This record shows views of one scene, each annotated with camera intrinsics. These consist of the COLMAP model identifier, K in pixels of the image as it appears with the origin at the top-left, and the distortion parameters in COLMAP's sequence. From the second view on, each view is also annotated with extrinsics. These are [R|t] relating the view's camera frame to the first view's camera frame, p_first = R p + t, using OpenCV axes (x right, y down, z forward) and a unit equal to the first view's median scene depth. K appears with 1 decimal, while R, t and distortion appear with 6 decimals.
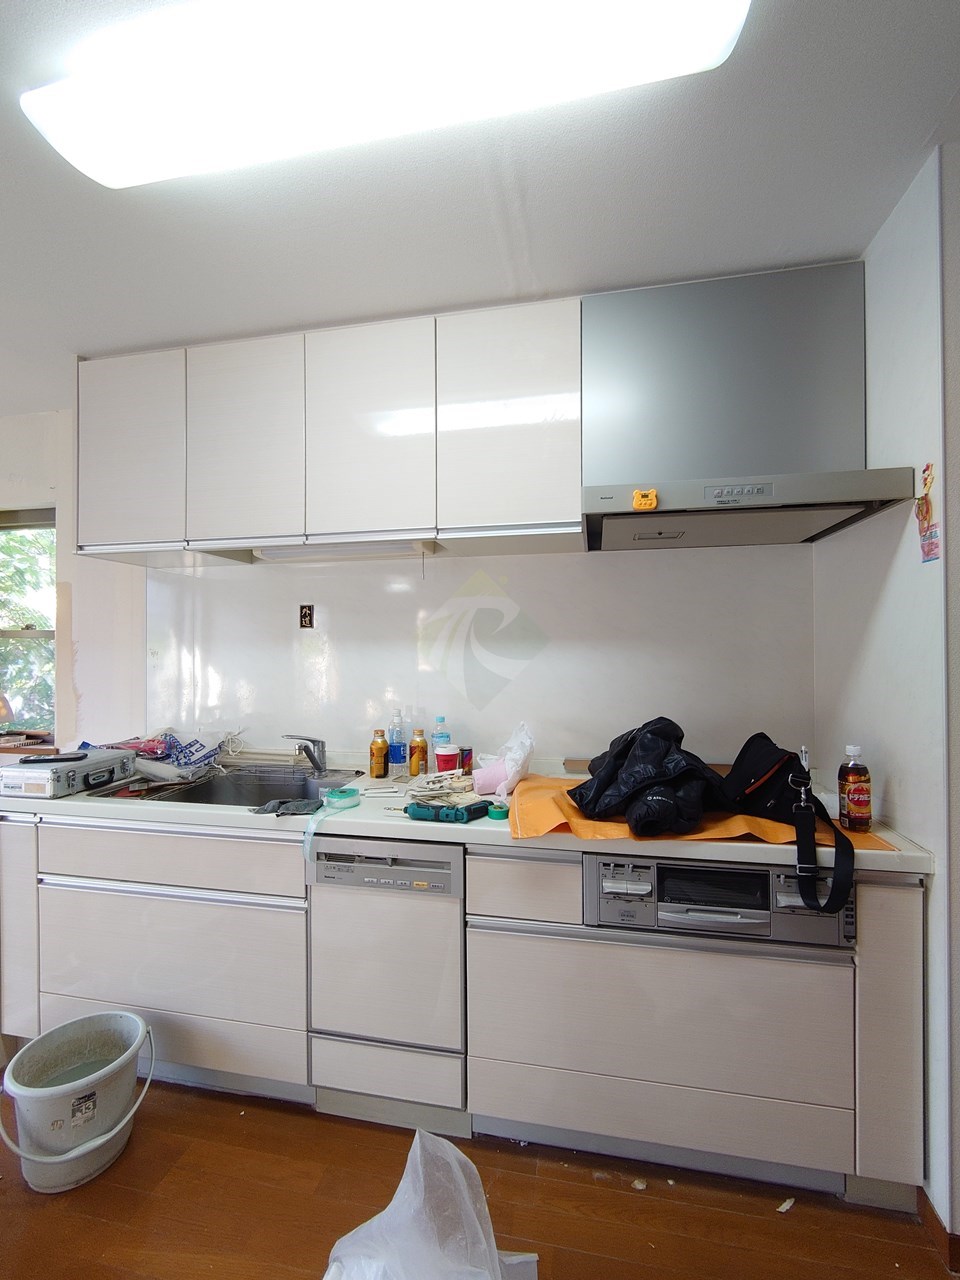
lens RADIAL K [[552.7, 0, 483.0], [0, 552.7, 643.4], [0, 0, 1]] dist [0.003513, 0.000401]
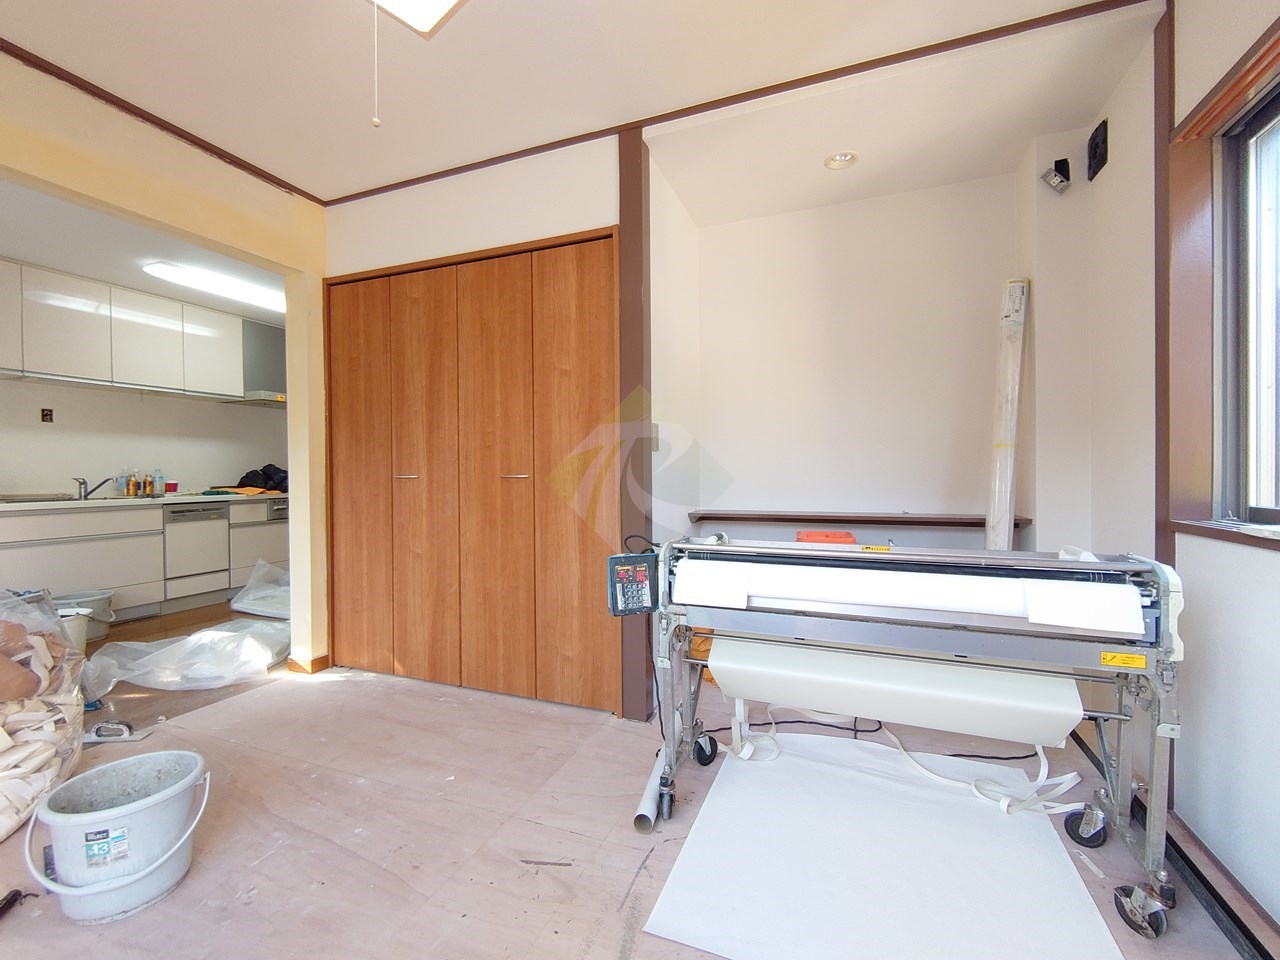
lens RADIAL K [[552.7, 0, 638.9], [0, 552.7, 484.1], [0, 0, 1]] dist [0.003513, 0.000401]
pose [[0.183691, -0.019366, 0.982793, -2.481011], [0.002417, 0.999812, 0.019250, 0.202131], [-0.982981, -0.001161, 0.183704, -1.696109]]
